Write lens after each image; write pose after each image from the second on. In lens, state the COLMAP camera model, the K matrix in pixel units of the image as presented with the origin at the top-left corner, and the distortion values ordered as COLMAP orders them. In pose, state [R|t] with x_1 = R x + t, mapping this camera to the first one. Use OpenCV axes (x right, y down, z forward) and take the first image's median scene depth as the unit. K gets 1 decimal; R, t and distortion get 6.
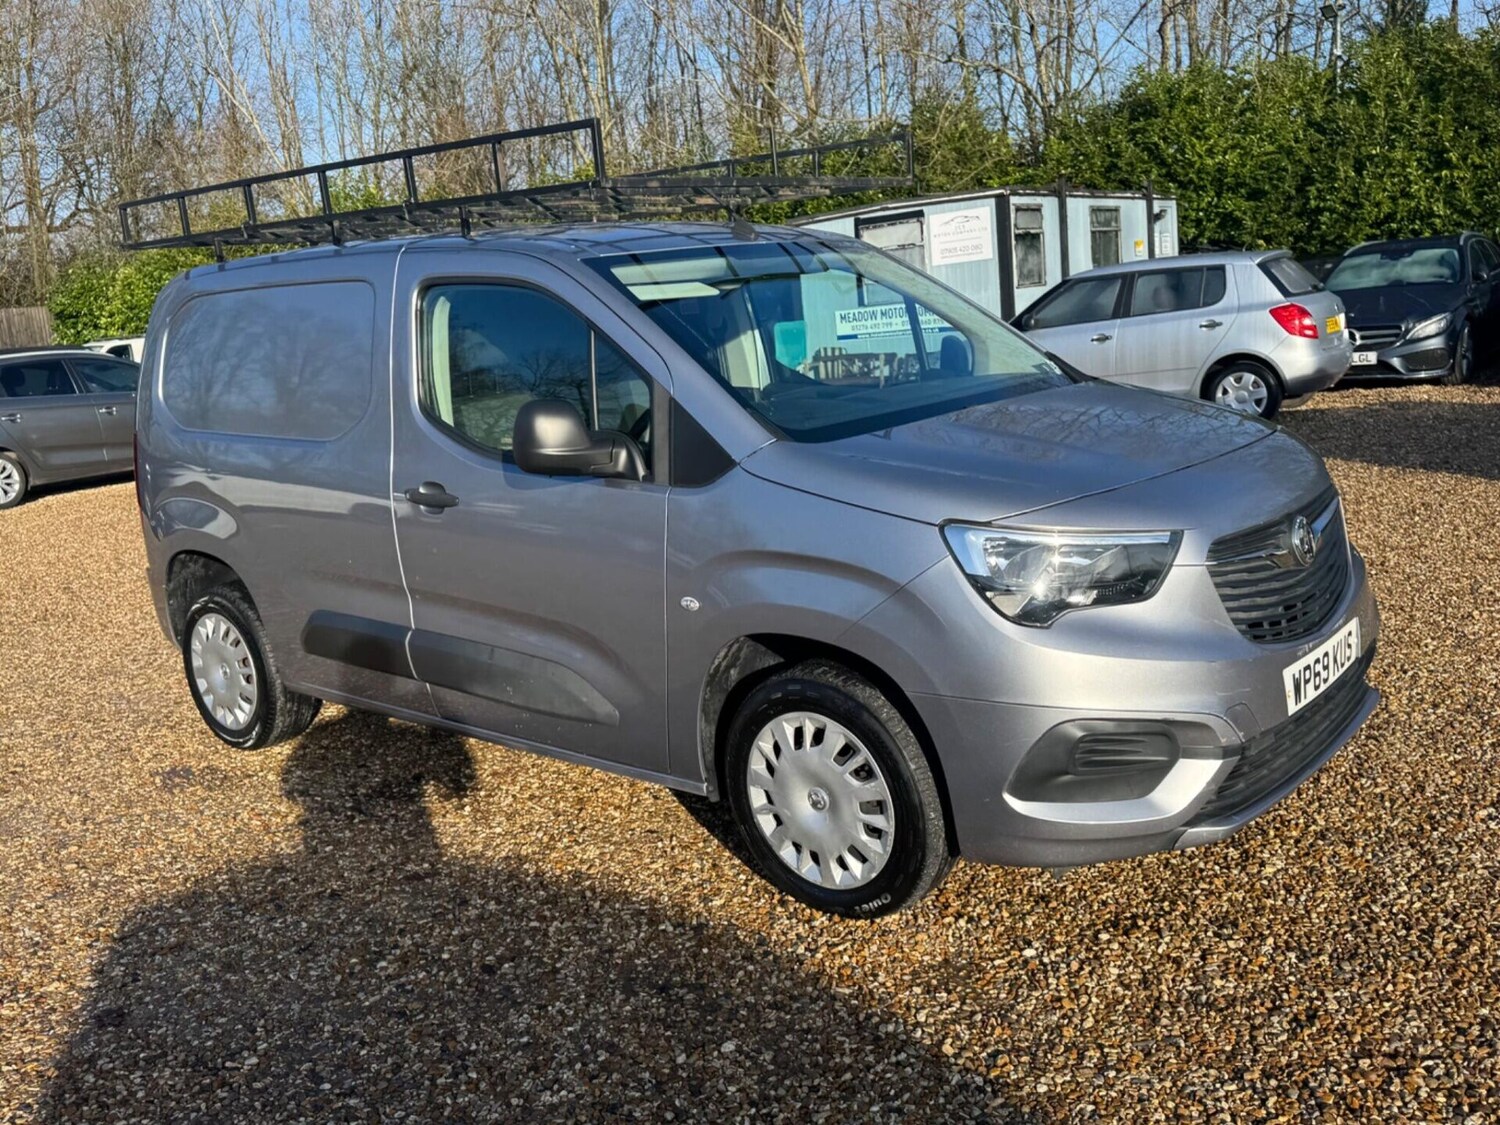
lens RADIAL K [[1339.4, 0, 750.0], [0, 1339.4, 562.5], [0, 0, 1]] dist [0.135155, -0.244290]
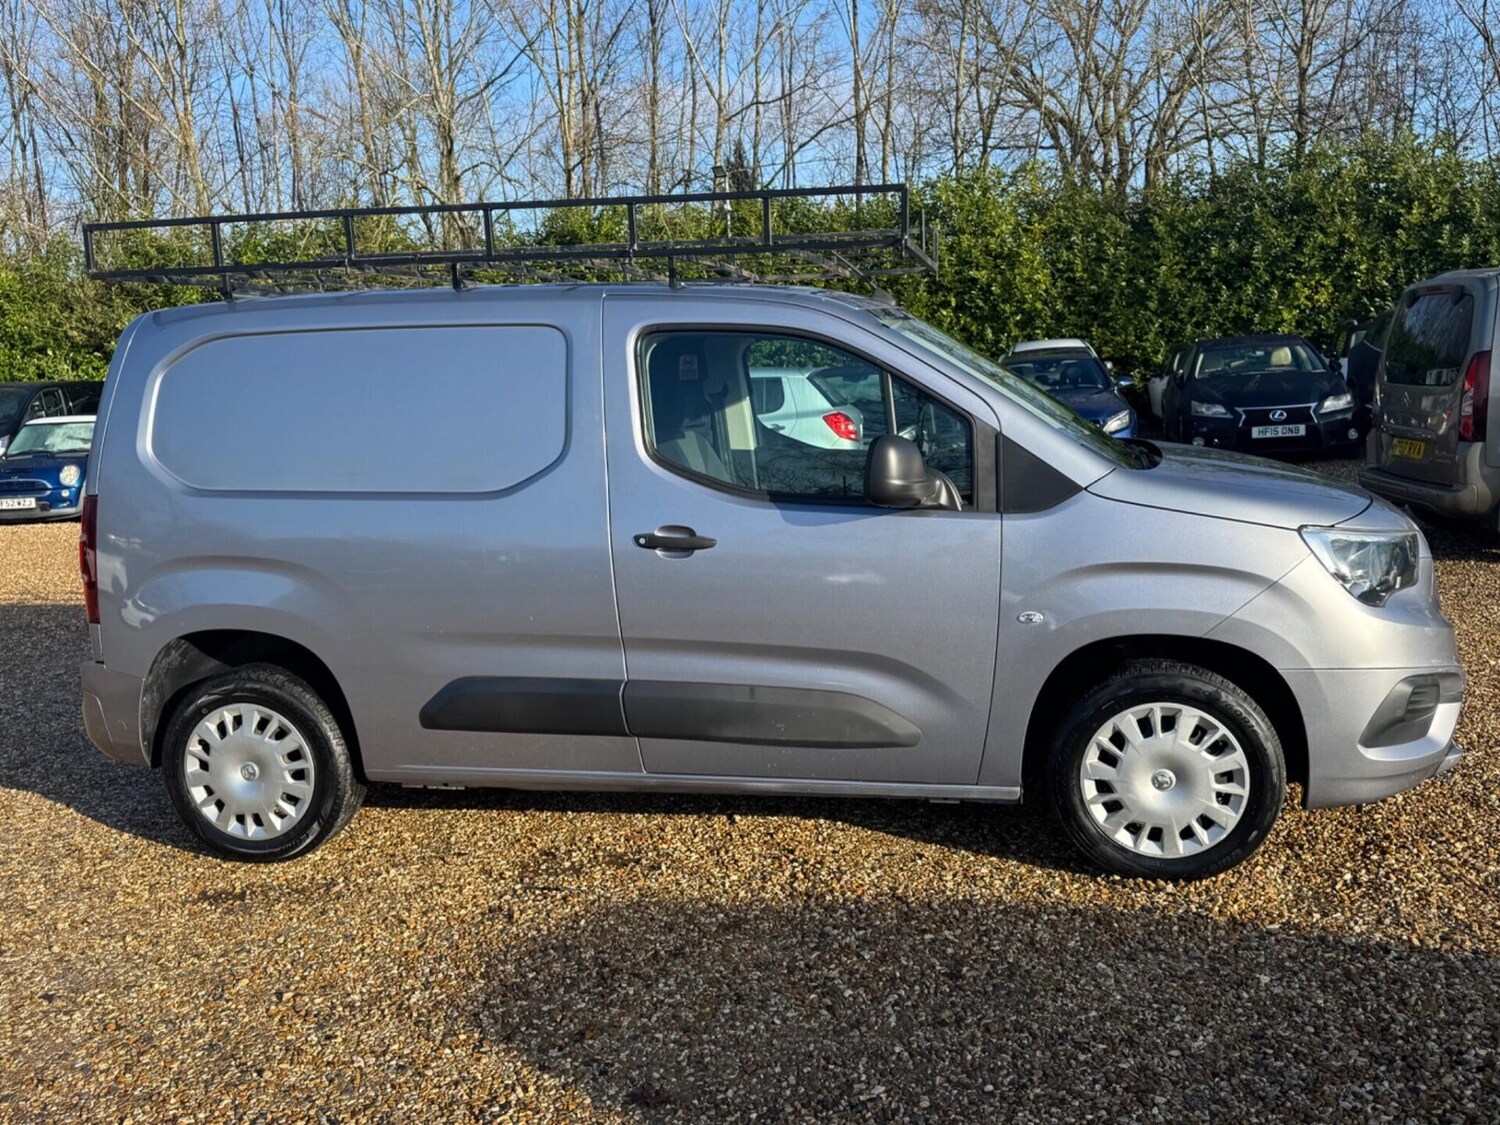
lens RADIAL K [[1339.4, 0, 750.0], [0, 1339.4, 562.5], [0, 0, 1]] dist [0.135155, -0.244290]
pose [[0.874450, -0.028216, 0.484295, -0.766419], [0.070590, 0.995082, -0.069483, 0.045447], [-0.479953, 0.094946, 0.872141, 0.139466]]
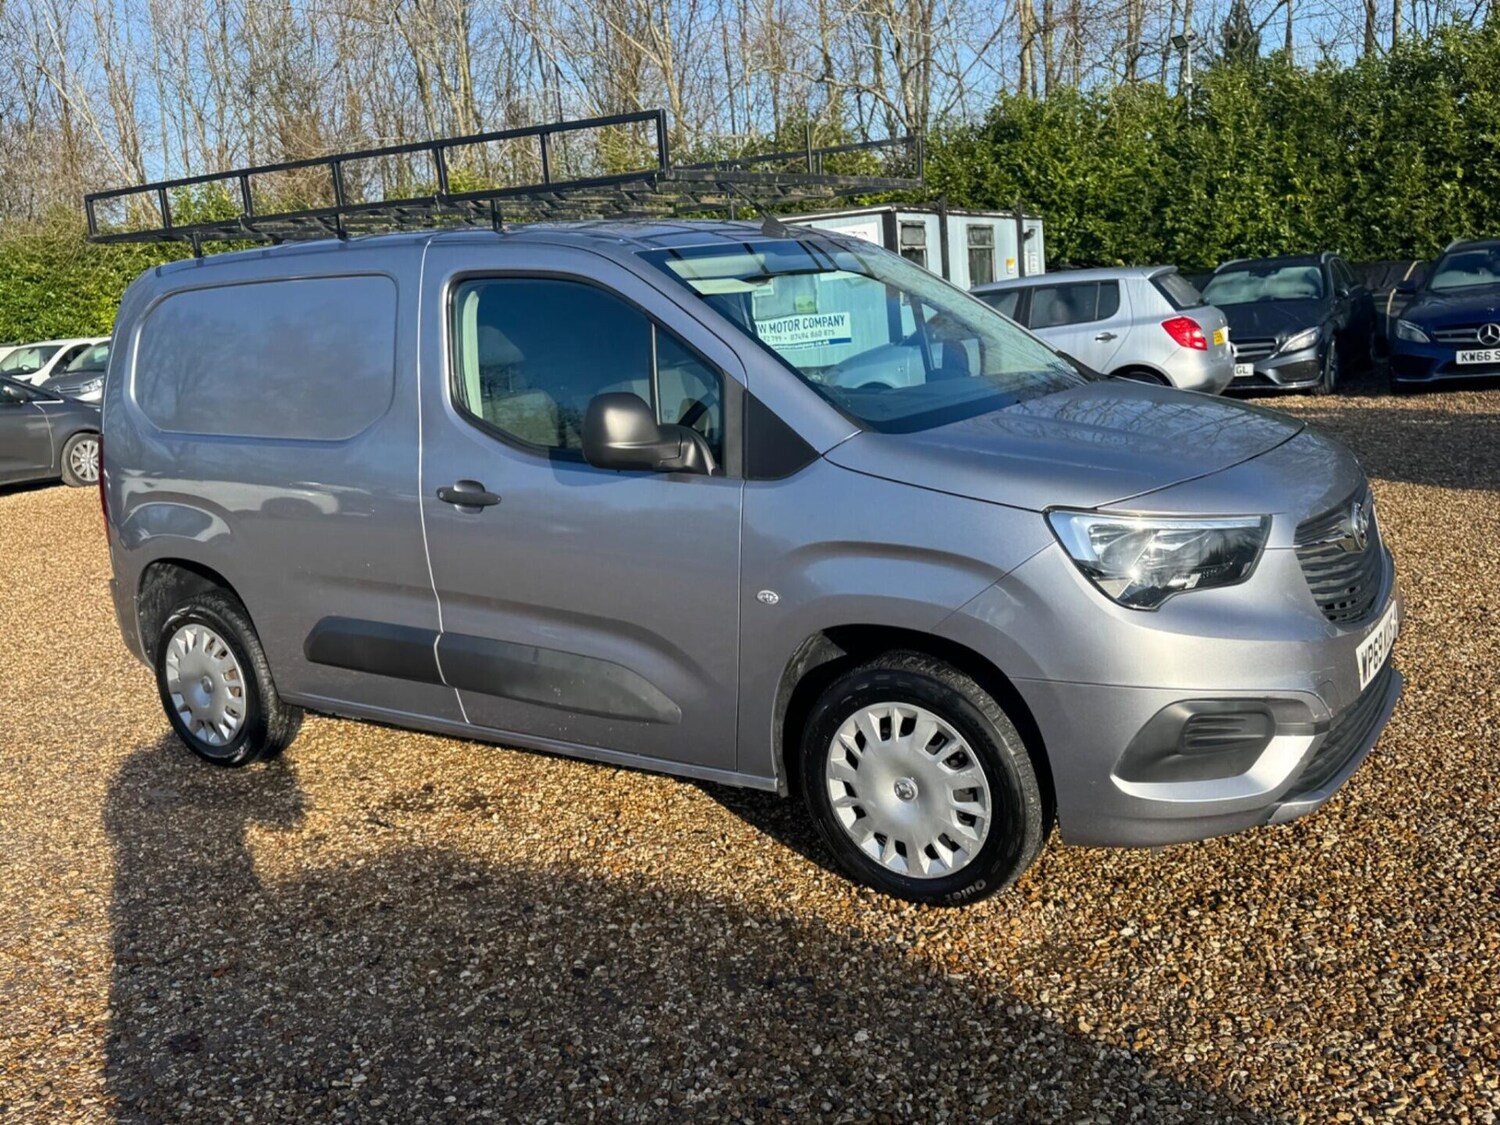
lens RADIAL K [[1339.4, 0, 750.0], [0, 1339.4, 562.5], [0, 0, 1]] dist [0.135155, -0.244290]
pose [[0.993754, -0.013812, 0.110735, -0.164555], [0.015121, 0.999825, -0.010993, 0.015442], [-0.110564, 0.012598, 0.993789, 0.012206]]
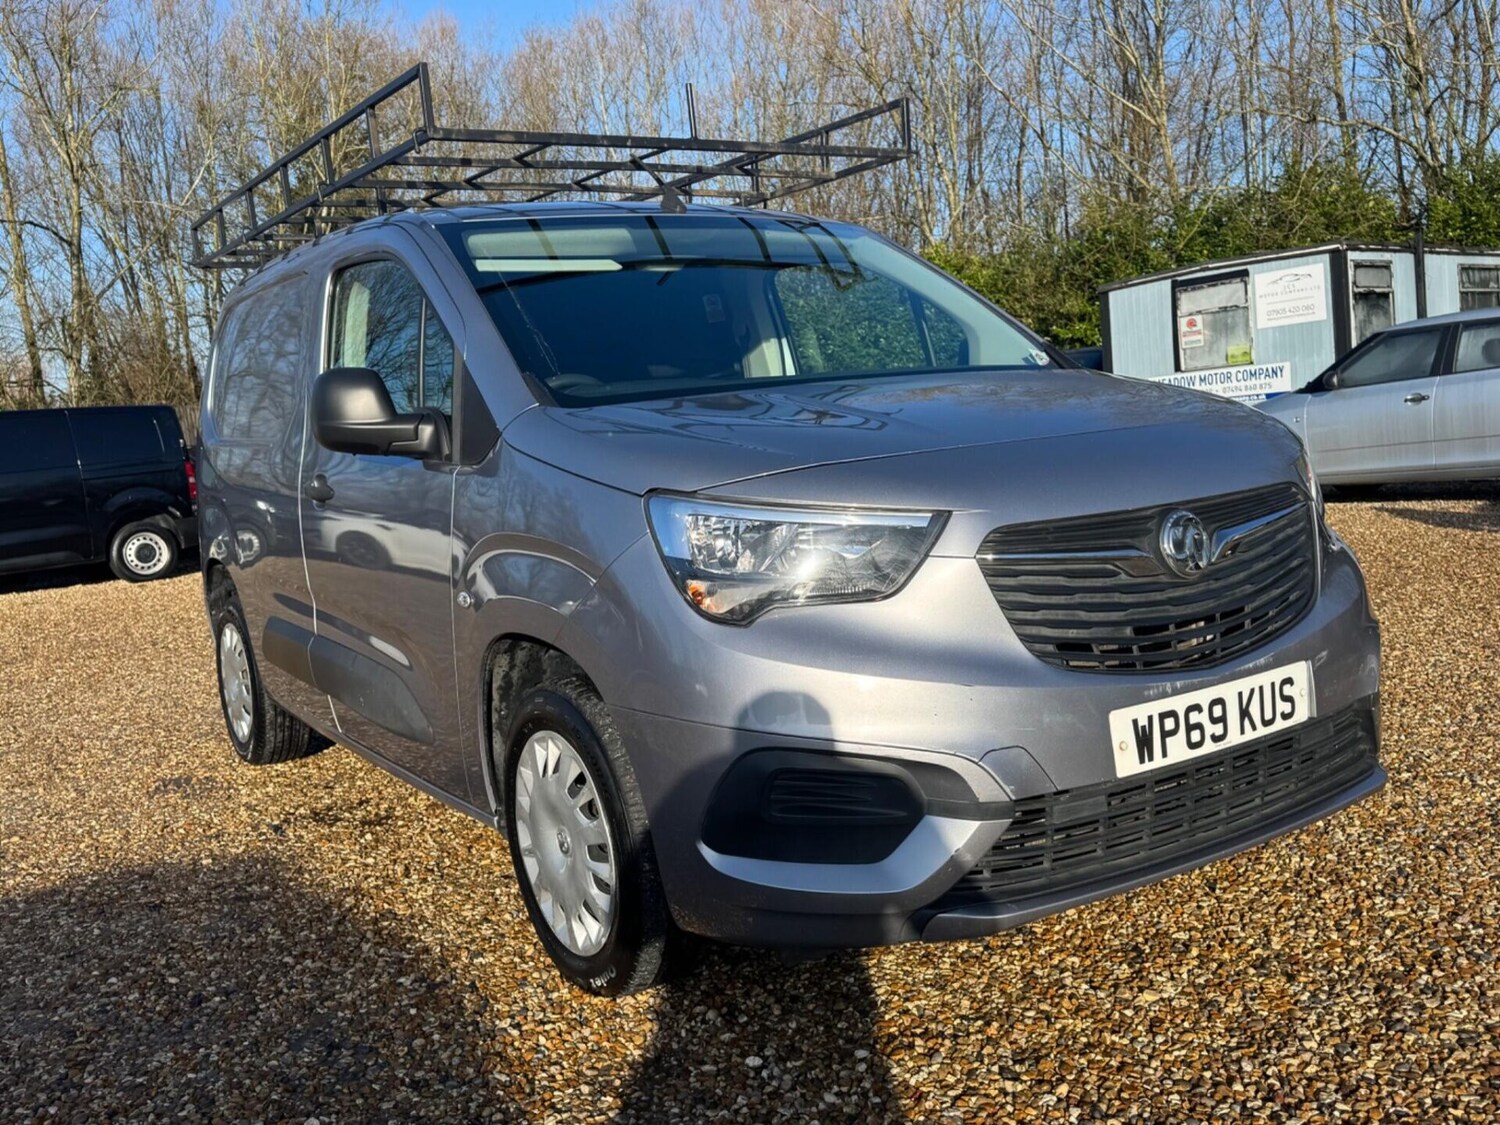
lens RADIAL K [[1339.4, 0, 750.0], [0, 1339.4, 562.5], [0, 0, 1]] dist [0.135155, -0.244290]
pose [[0.958404, 0.034615, -0.283310, 0.366634], [-0.054086, 0.996660, -0.061193, 0.048681], [0.280245, 0.073970, 0.957074, 0.220177]]
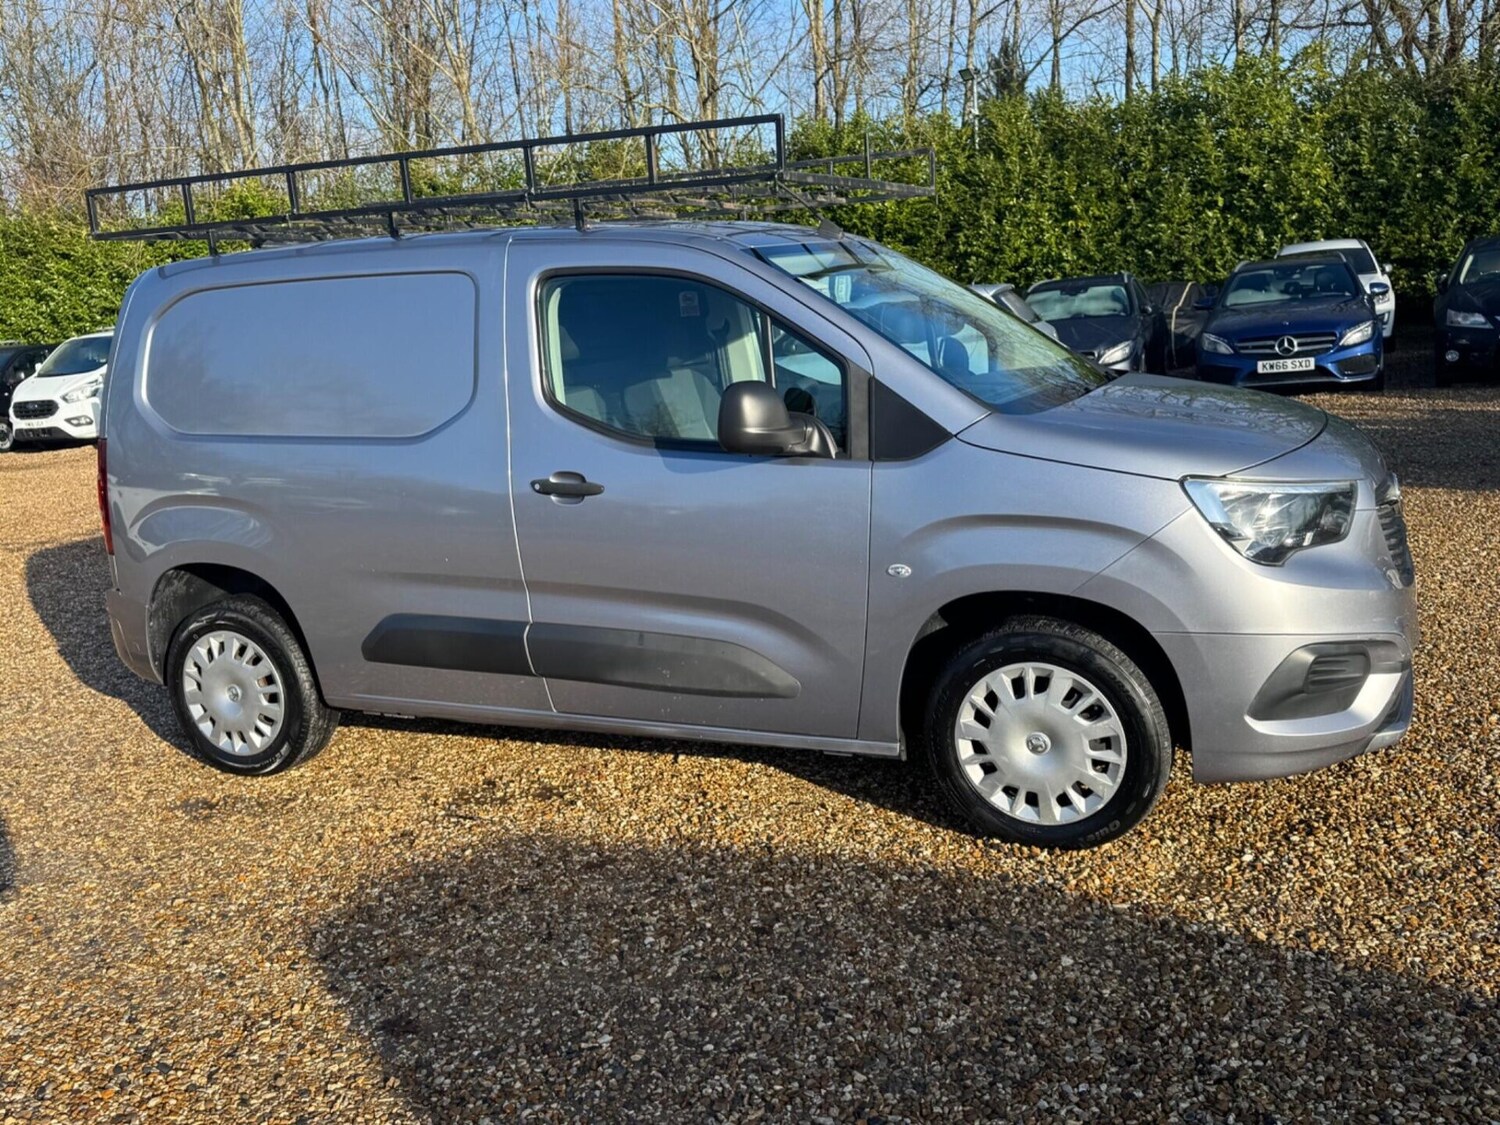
lens RADIAL K [[1339.4, 0, 750.0], [0, 1339.4, 562.5], [0, 0, 1]] dist [0.135155, -0.244290]
pose [[0.959731, -0.040567, 0.277976, -0.444762], [0.048210, 0.998622, -0.020712, 0.039795], [-0.276753, 0.033279, 0.960365, 0.013352]]
